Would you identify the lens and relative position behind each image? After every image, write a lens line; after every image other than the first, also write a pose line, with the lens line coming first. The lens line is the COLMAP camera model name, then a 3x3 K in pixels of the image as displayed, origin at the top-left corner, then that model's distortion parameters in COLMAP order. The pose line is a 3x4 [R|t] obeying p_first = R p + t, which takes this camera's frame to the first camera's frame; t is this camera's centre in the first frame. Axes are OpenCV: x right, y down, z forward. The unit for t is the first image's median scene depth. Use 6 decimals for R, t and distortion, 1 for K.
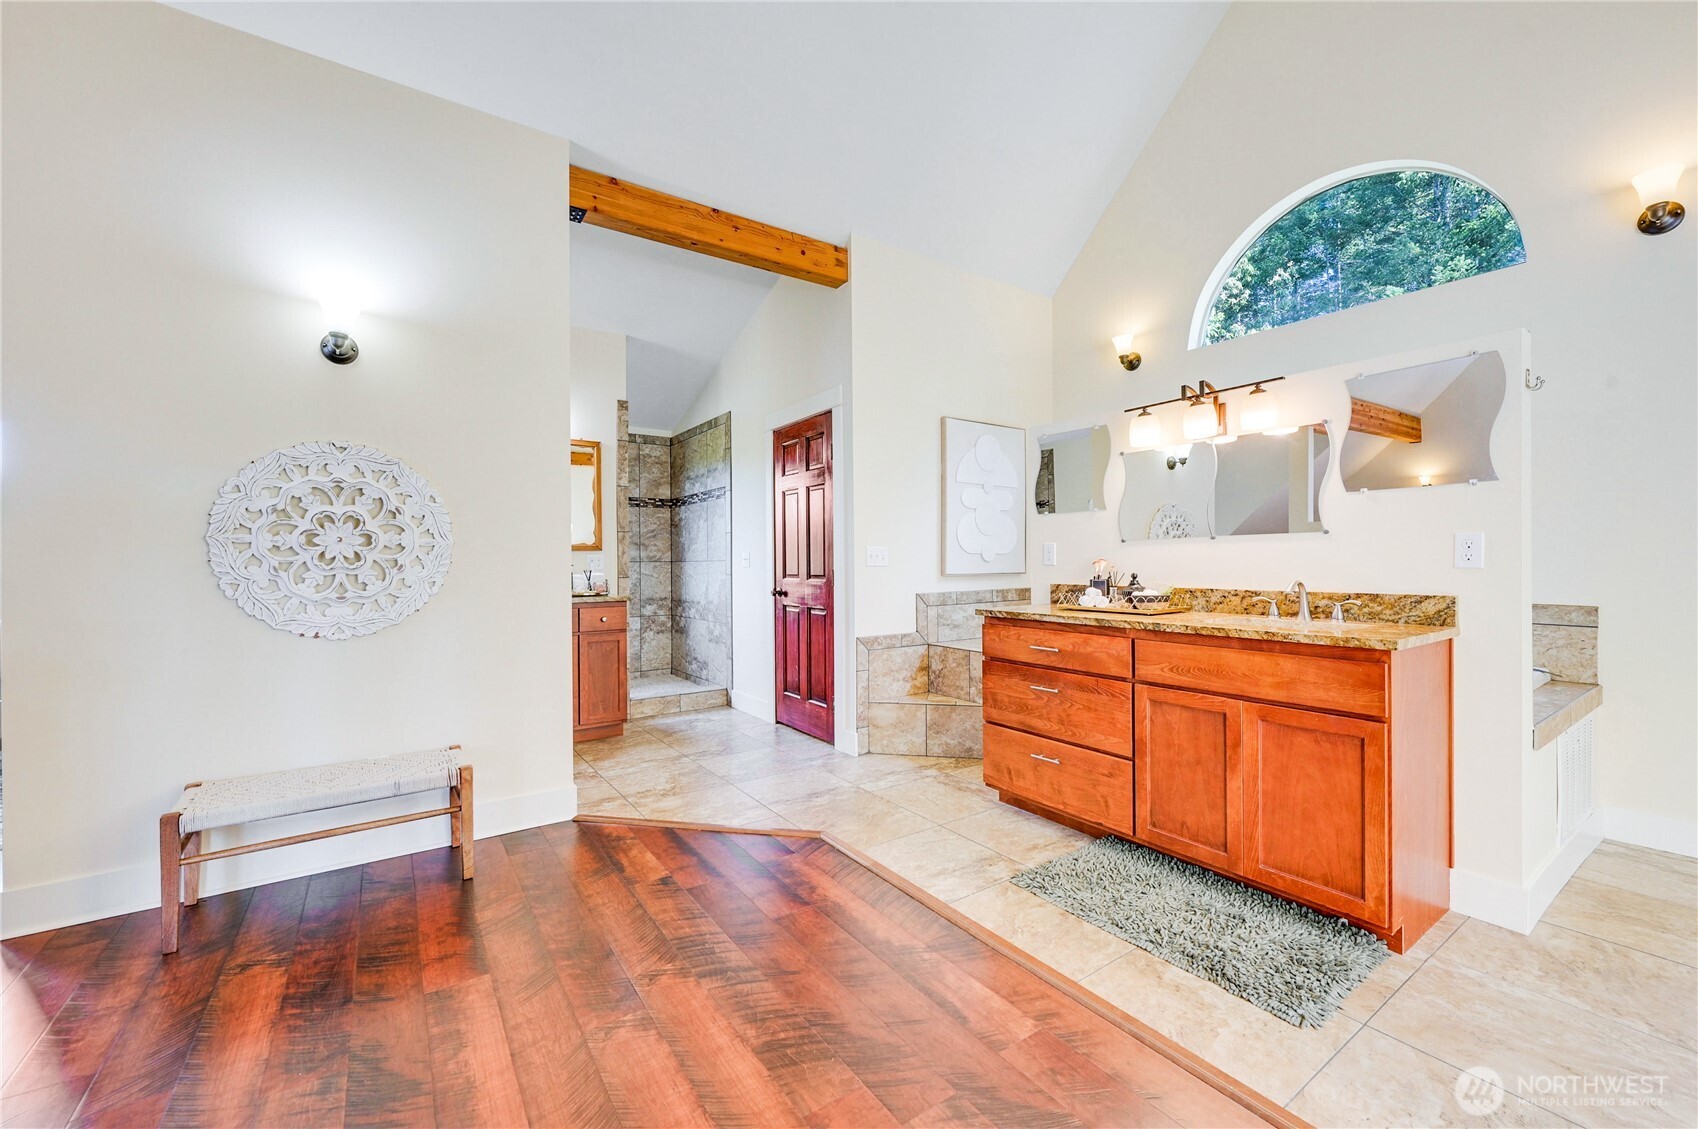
lens RADIAL K [[670.7, 0, 851.4], [0, 670.7, 557.6], [0, 0, 1]] dist [-0.001098, -0.000075]
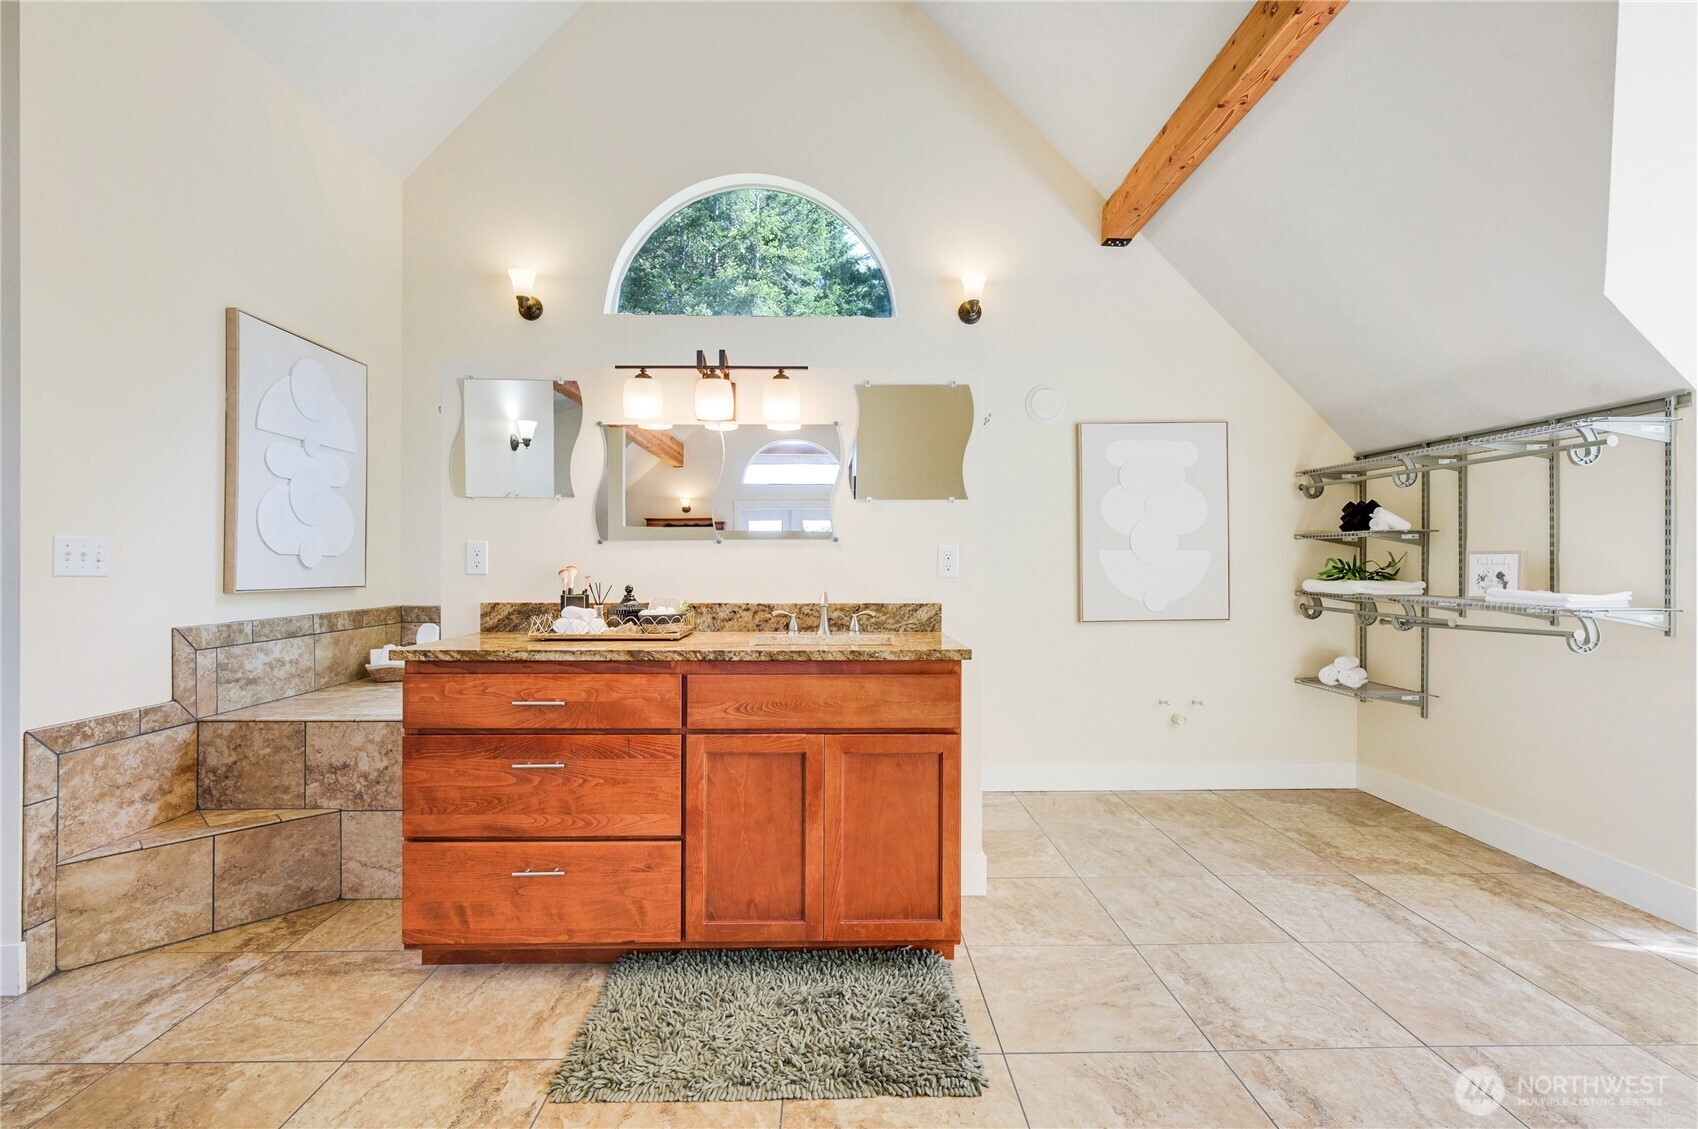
lens RADIAL K [[763.3, 0, 849.0], [0, 763.3, 564.5], [0, 0, 1]] dist [-0.000575, 0.000203]
pose [[0.554408, 0.010730, 0.832176, -0.167078], [-0.010118, 0.999930, -0.006152, 0.002921], [-0.832183, -0.005009, 0.554478, 0.353154]]
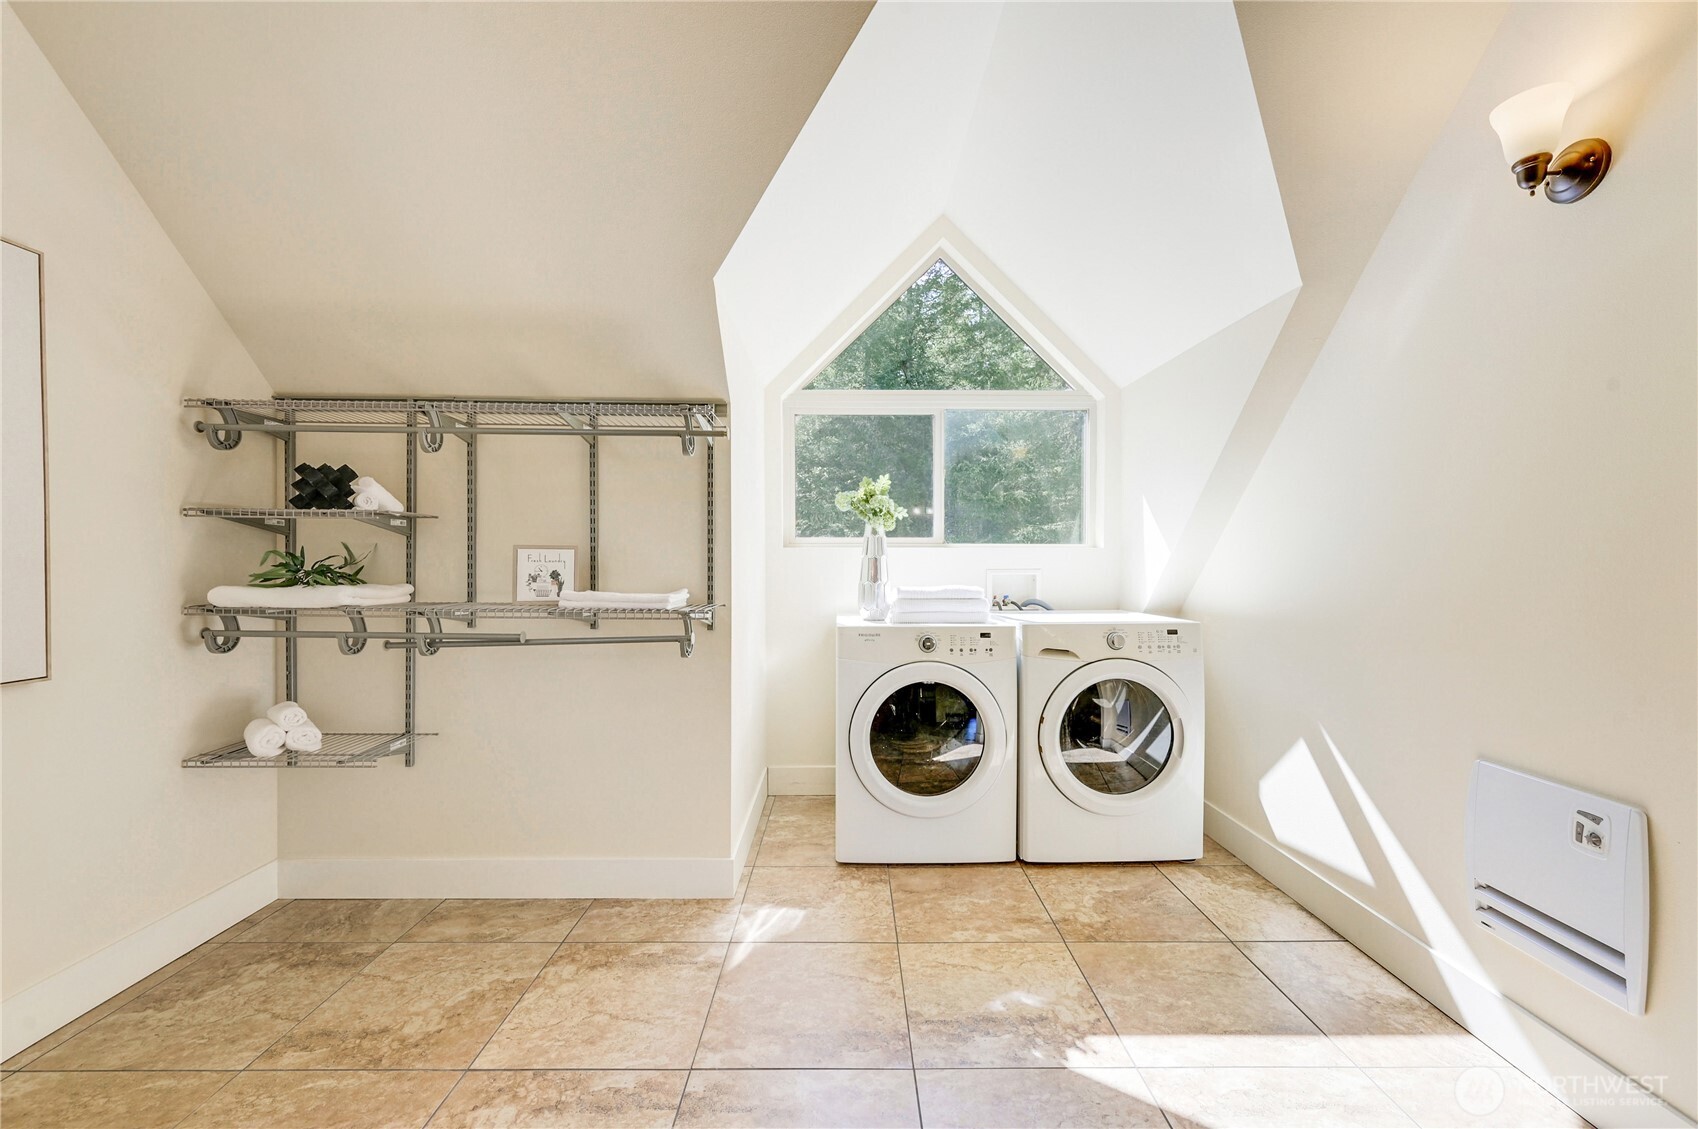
lens RADIAL K [[666.6, 0, 846.4], [0, 666.6, 566.2], [0, 0, 1]] dist [0.002820, -0.000332]
pose [[-0.823301, 0.006669, 0.567565, 0.368044], [0.003342, 0.999971, -0.006901, -0.000268], [-0.567594, -0.003785, -0.823300, 0.580115]]
